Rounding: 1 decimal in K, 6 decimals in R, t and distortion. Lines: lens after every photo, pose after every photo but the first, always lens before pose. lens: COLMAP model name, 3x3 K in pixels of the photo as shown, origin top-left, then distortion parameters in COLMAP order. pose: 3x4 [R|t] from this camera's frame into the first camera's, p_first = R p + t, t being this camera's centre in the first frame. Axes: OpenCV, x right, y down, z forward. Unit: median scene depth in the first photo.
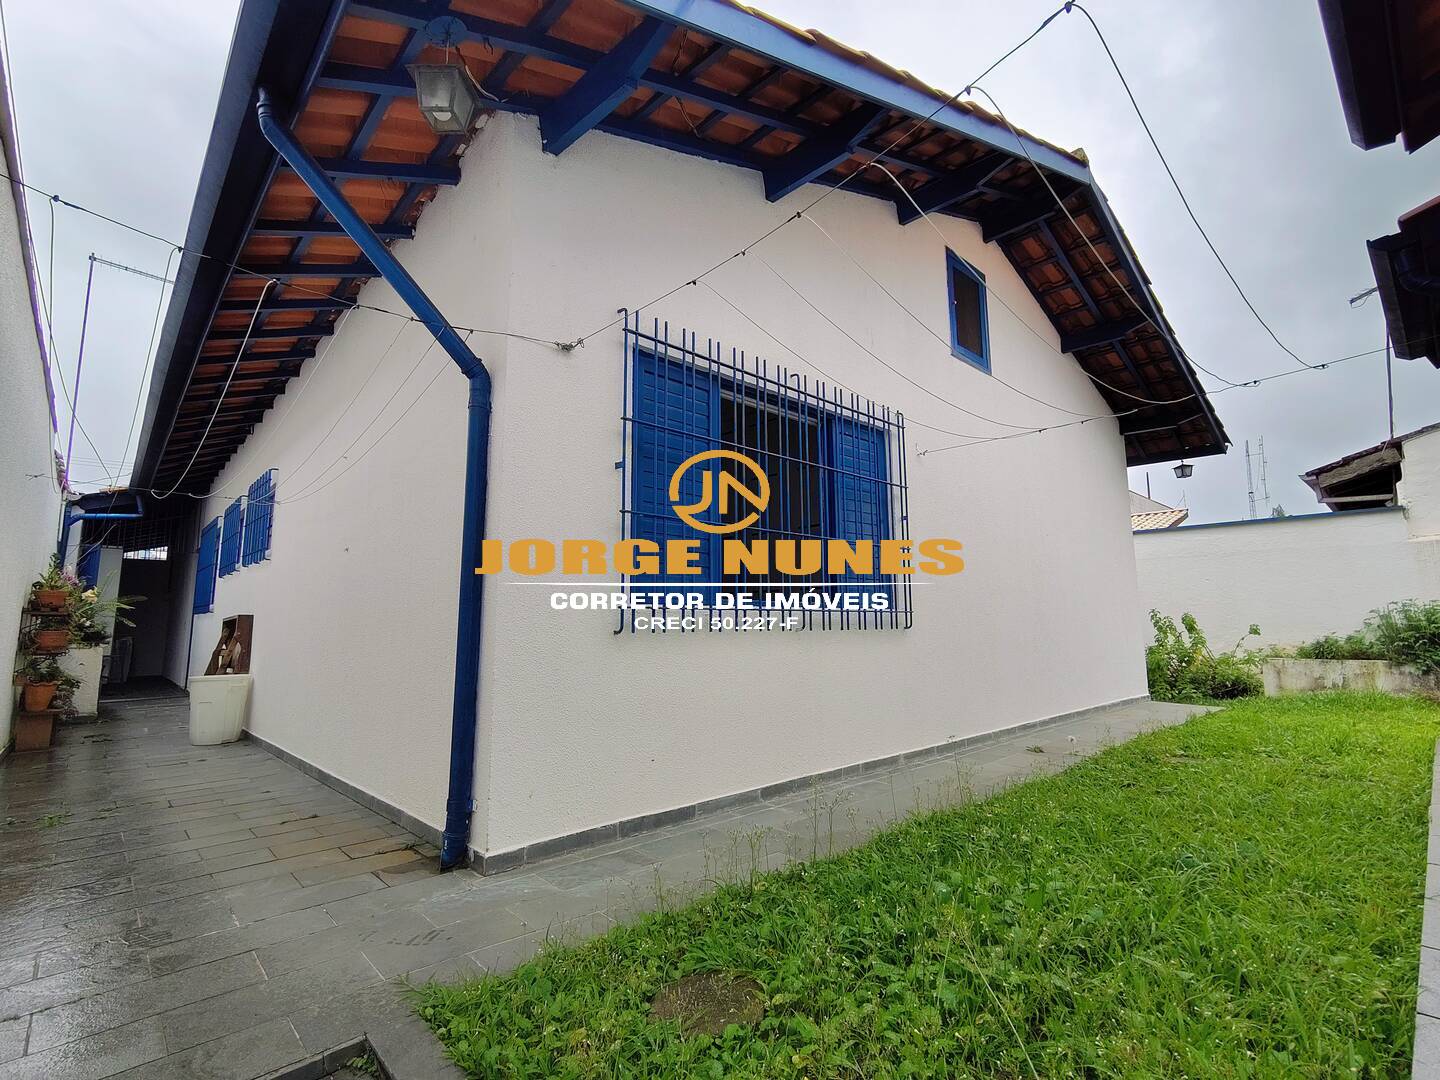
lens RADIAL K [[663.7, 0, 717.7], [0, 663.7, 536.2], [0, 0, 1]] dist [-0.001100, -0.002666]
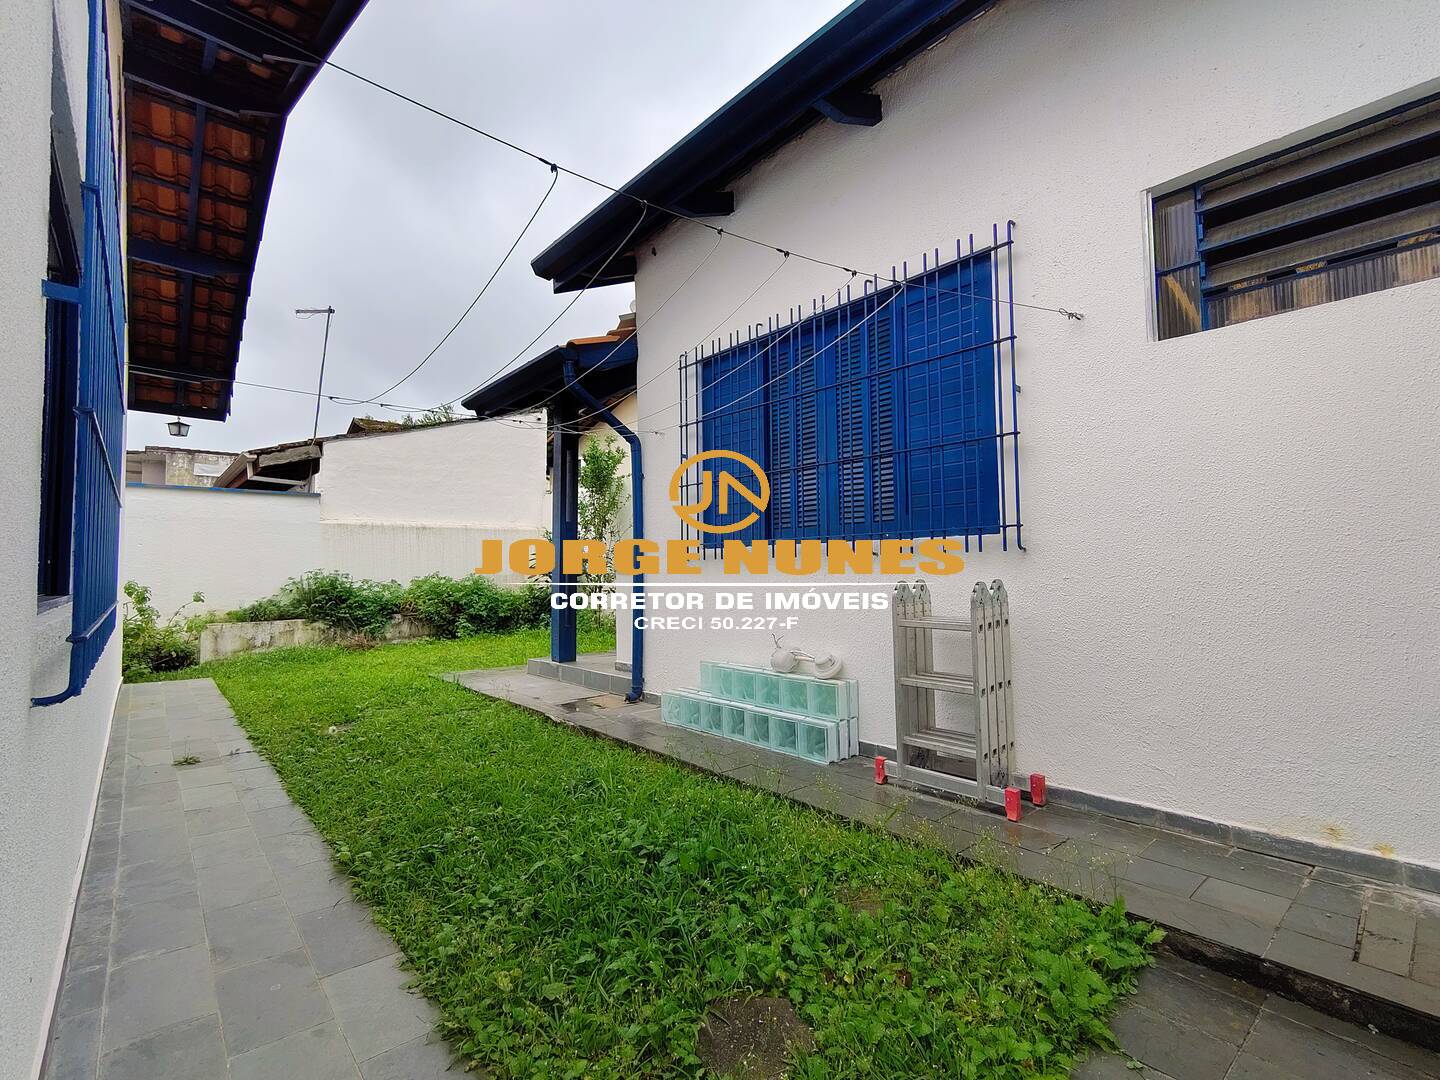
lens RADIAL K [[663.7, 0, 718.6], [0, 663.7, 541.1], [0, 0, 1]] dist [-0.001100, -0.002666]
pose [[0.037389, 0.045585, 0.998261, -0.174636], [-0.115608, 0.992449, -0.040989, 0.007013], [-0.992591, -0.113874, 0.042377, 0.194813]]
